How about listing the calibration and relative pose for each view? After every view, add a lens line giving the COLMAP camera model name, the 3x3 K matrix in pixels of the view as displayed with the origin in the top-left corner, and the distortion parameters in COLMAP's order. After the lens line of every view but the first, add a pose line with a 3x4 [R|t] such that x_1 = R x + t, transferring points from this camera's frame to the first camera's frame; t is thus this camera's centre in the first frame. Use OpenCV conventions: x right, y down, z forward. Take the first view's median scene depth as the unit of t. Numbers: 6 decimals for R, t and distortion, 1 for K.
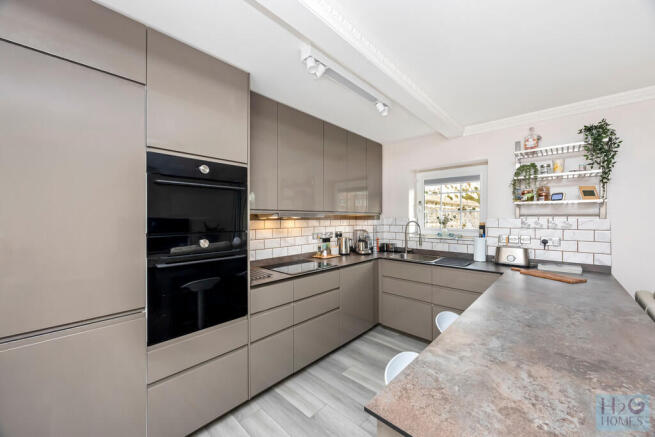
lens RADIAL K [[256.1, 0, 327.5], [0, 256.1, 218.5], [0, 0, 1]] dist [0.000446, 0.000054]
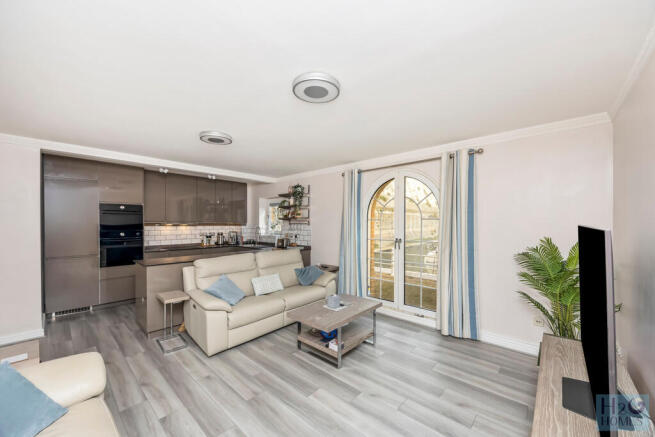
lens RADIAL K [[256.1, 0, 327.5], [0, 256.1, 218.5], [0, 0, 1]] dist [0.000446, 0.000054]
pose [[0.999999, 0.000880, 0.000691, 1.104800], [-0.000865, 0.999768, -0.021527, -0.009717], [-0.000710, 0.021527, 0.999768, -1.121928]]
